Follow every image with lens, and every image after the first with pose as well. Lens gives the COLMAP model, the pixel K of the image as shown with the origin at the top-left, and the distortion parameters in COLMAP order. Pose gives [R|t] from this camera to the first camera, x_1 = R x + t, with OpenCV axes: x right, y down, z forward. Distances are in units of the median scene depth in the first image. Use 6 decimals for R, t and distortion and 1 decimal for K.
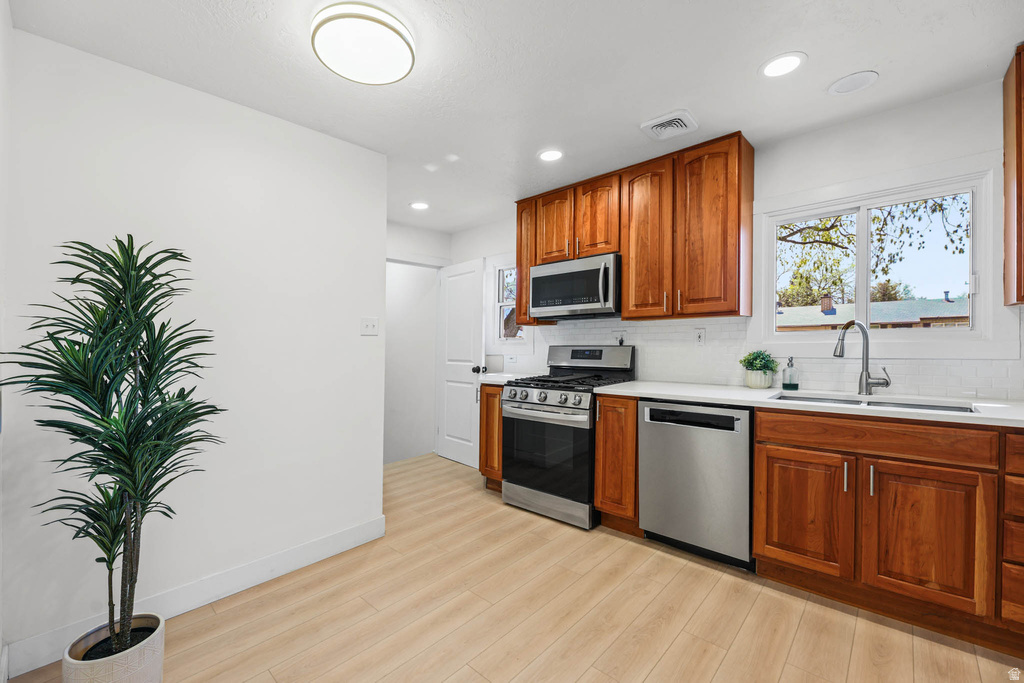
lens RADIAL K [[427.0, 0, 509.8], [0, 427.0, 309.2], [0, 0, 1]] dist [0.002315, -0.002707]
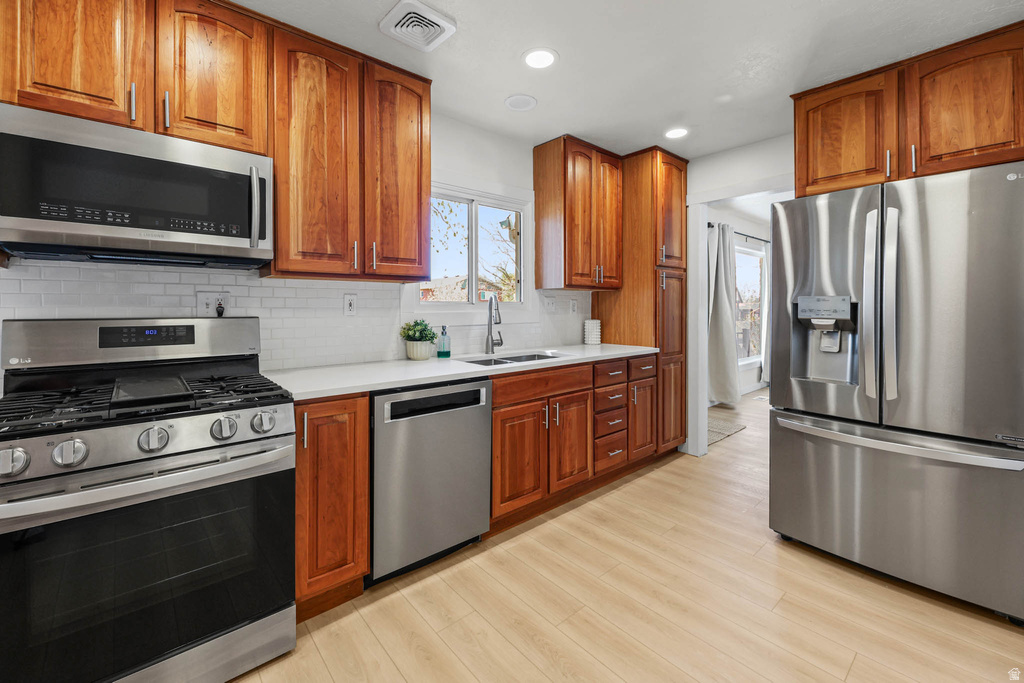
lens RADIAL K [[427.0, 0, 509.8], [0, 427.0, 309.2], [0, 0, 1]] dist [0.002315, -0.002707]
pose [[0.105391, 0.012512, 0.994352, -0.348128], [-0.073338, 0.997296, -0.004776, 0.062551], [-0.991723, -0.072421, 0.106024, 0.711110]]
